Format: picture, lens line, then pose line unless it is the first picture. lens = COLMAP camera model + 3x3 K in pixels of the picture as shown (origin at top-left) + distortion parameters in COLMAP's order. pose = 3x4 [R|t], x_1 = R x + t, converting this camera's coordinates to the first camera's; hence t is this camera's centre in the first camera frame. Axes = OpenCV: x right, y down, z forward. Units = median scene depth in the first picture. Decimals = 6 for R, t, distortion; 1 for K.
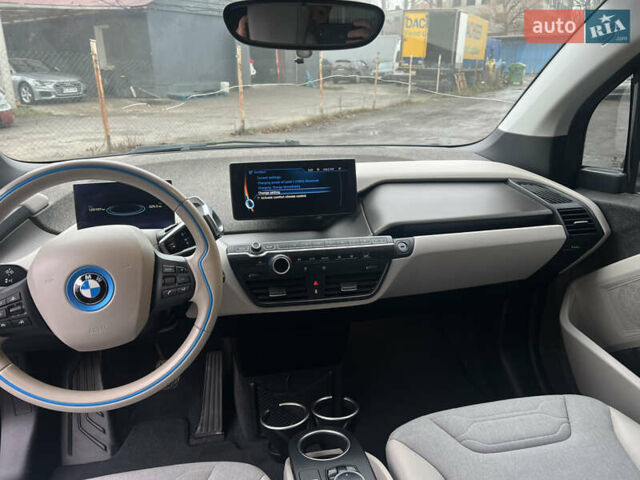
lens RADIAL K [[508.0, 0, 326.2], [0, 508.0, 240.3], [0, 0, 1]] dist [0.060423, -0.074777]
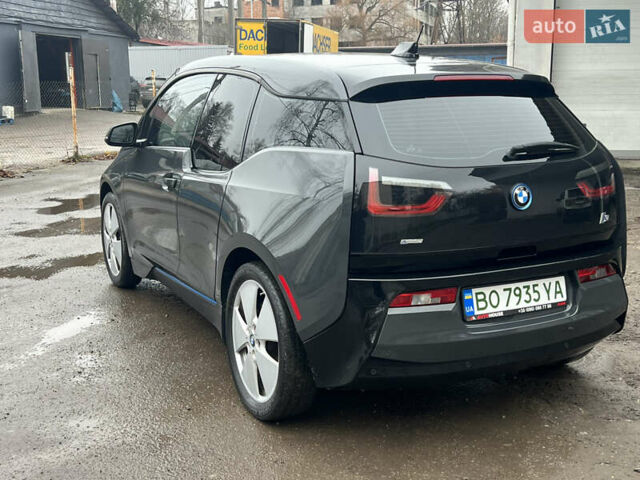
lens RADIAL K [[773.9, 0, 324.7], [0, 773.9, 240.3], [0, 0, 1]] dist [0.159588, -0.396994]
pose [[0.965974, -0.050952, 0.253570, -0.044117], [0.083168, 0.989525, -0.117995, 0.054761], [-0.244902, 0.135069, 0.960093, -0.174206]]
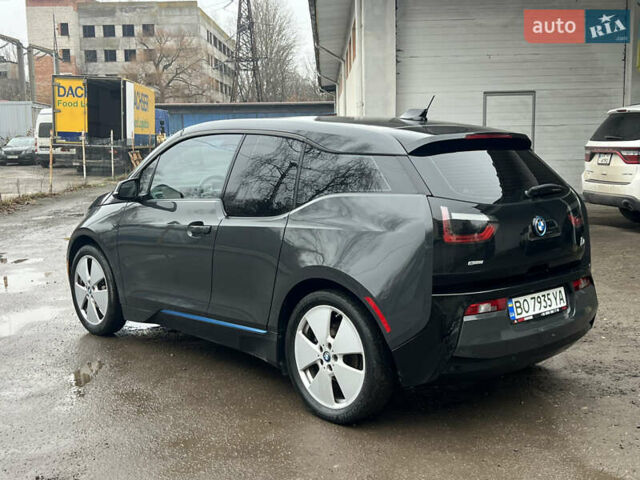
lens RADIAL K [[773.9, 0, 324.7], [0, 773.9, 240.3], [0, 0, 1]] dist [0.159588, -0.396994]
pose [[0.865920, -0.071622, 0.495028, -0.104768], [0.168428, 0.973649, -0.153750, 0.056268], [-0.470971, 0.216512, 0.855166, -0.181076]]
